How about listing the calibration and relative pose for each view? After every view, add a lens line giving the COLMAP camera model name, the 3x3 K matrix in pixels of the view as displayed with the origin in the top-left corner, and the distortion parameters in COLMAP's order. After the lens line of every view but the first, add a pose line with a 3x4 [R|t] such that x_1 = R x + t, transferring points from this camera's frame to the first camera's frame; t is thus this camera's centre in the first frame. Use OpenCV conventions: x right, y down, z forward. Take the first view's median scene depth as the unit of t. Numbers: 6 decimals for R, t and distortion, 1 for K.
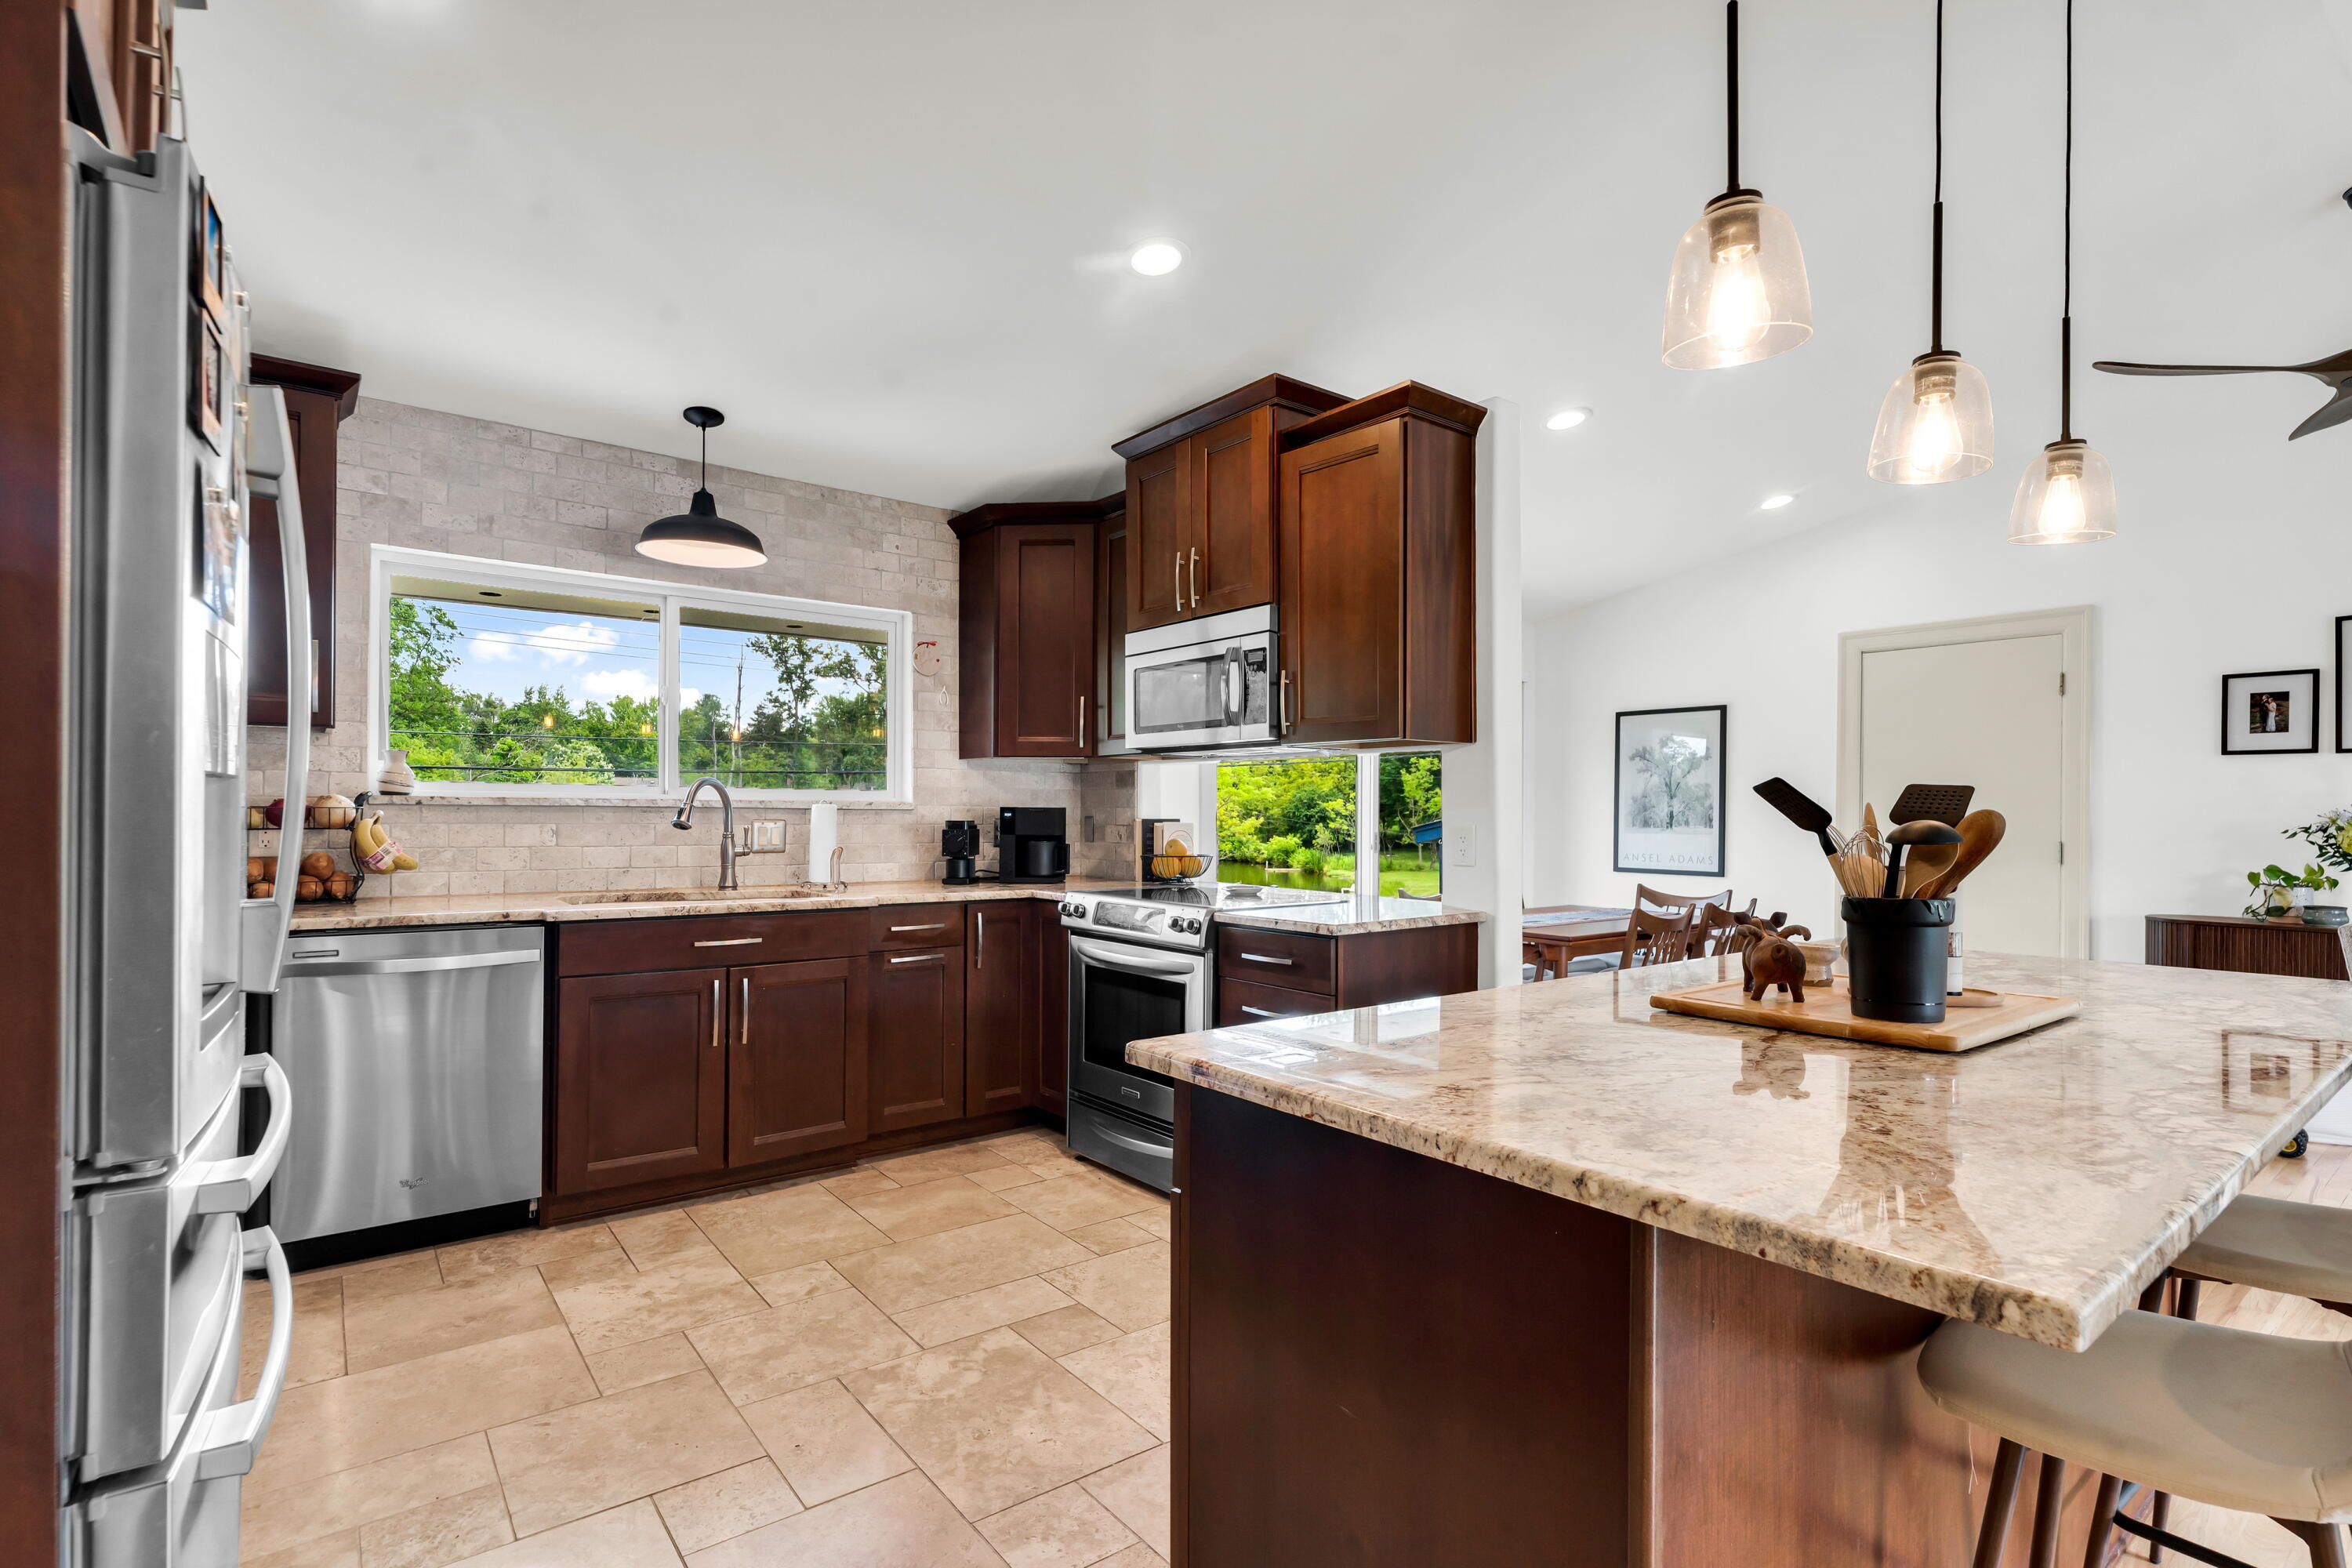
lens RADIAL K [[1118.5, 0, 1176.3], [0, 1118.5, 817.4], [0, 0, 1]] dist [-0.002324, -0.001362]
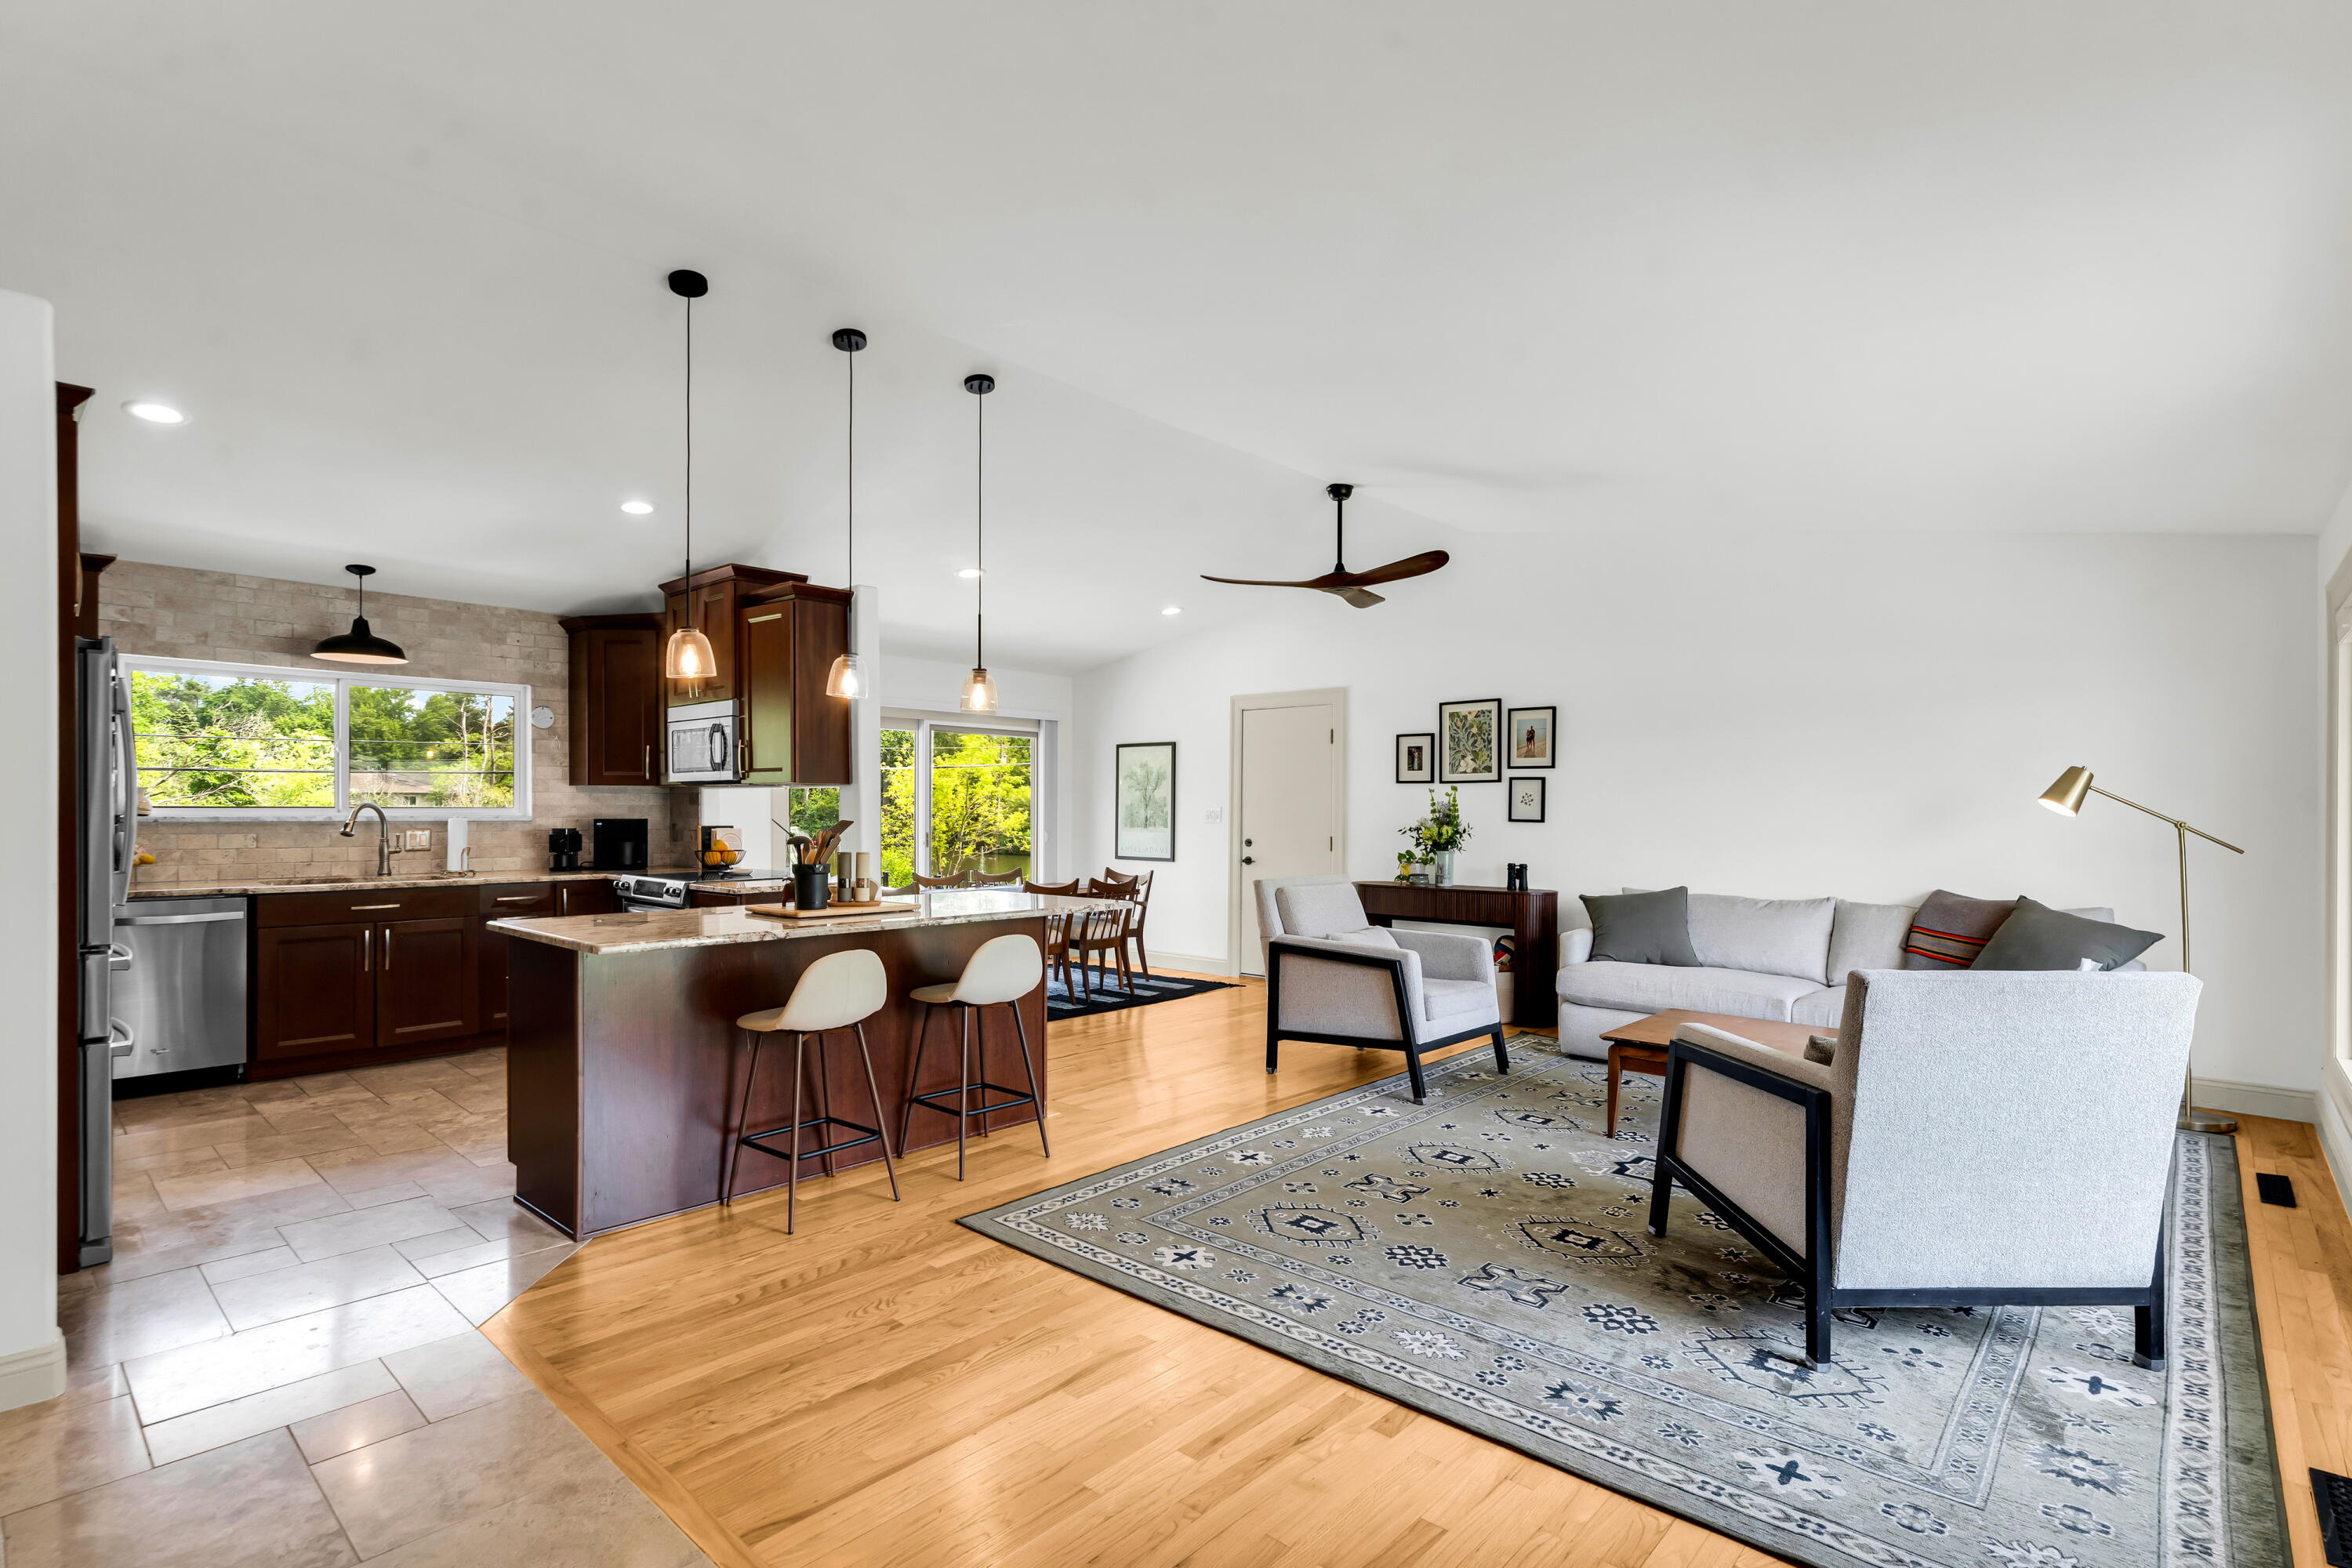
lens RADIAL K [[1118.5, 0, 1176.3], [0, 1118.5, 817.4], [0, 0, 1]] dist [-0.002324, -0.001362]
pose [[0.985304, -0.004268, 0.170755, 0.398398], [0.003276, 0.999976, 0.006093, -0.020106], [-0.170777, -0.005444, 0.985295, -0.674376]]
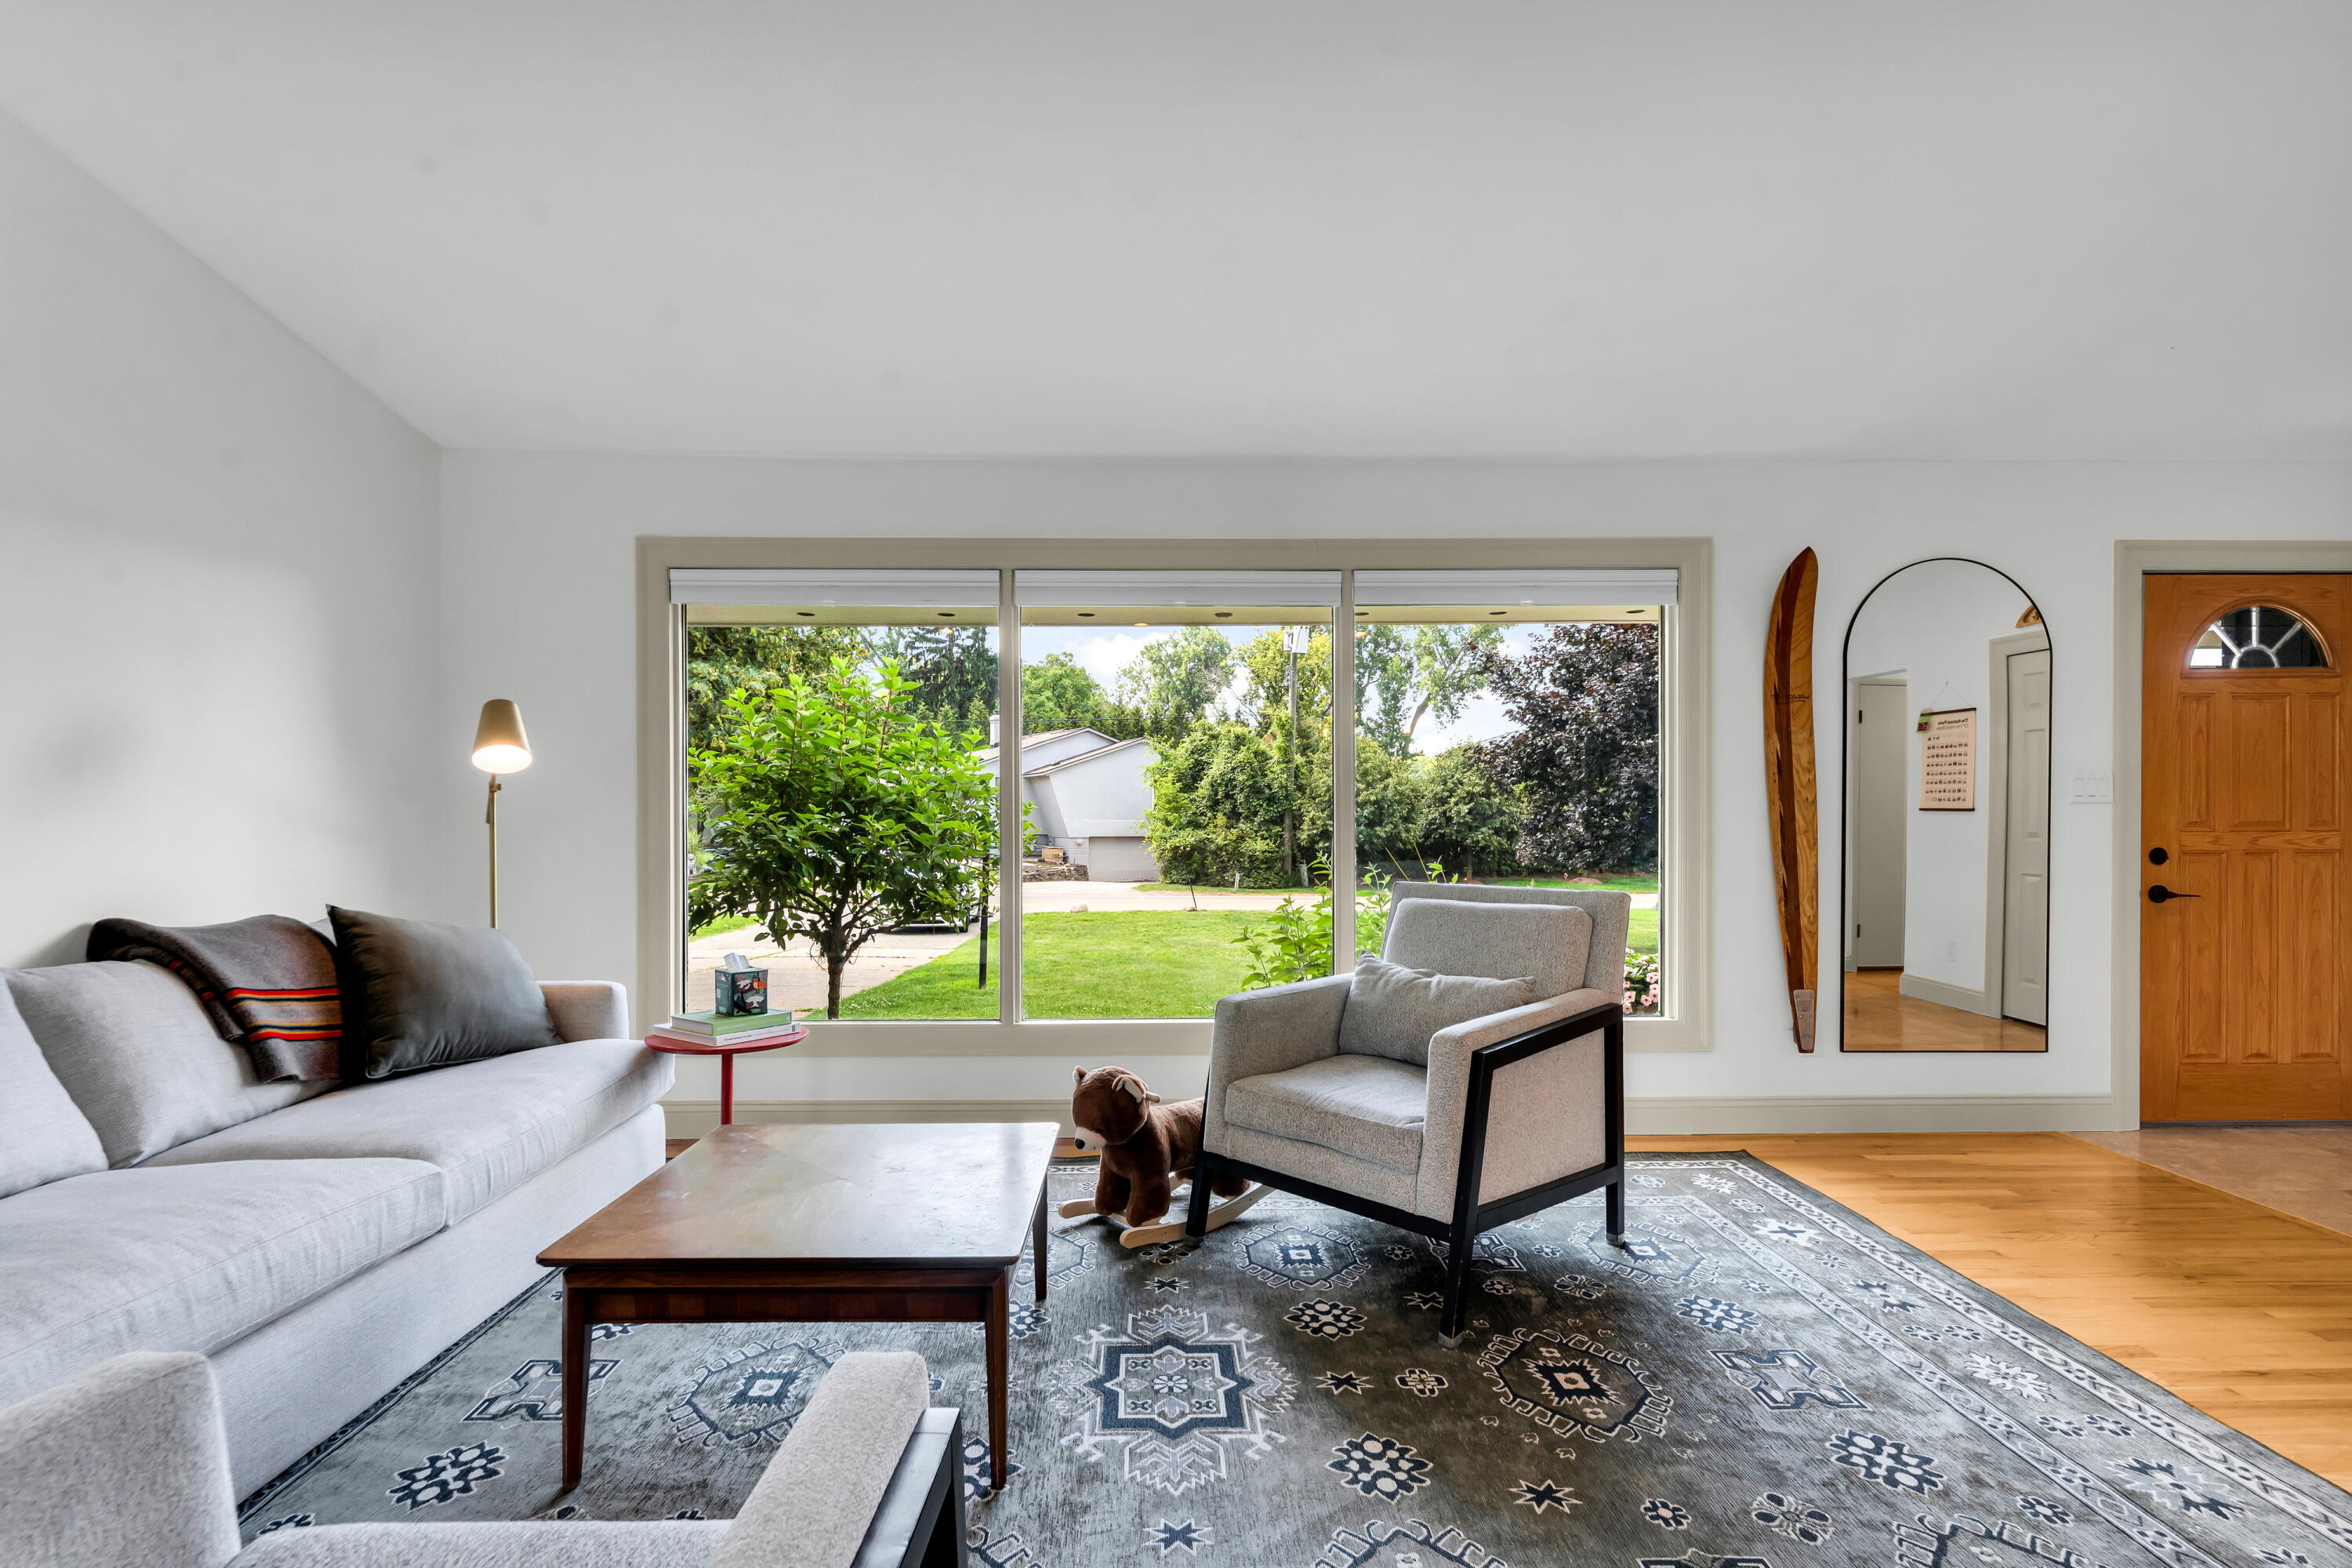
lens RADIAL K [[1100.8, 0, 1184.3], [0, 1100.8, 819.4], [0, 0, 1]] dist [-0.012165, -0.000201]
pose [[-0.784679, -0.007233, 0.619860, 0.655778], [-0.000394, 0.999938, 0.011169, 0.012328], [-0.619902, 0.008520, -0.784633, 0.664651]]
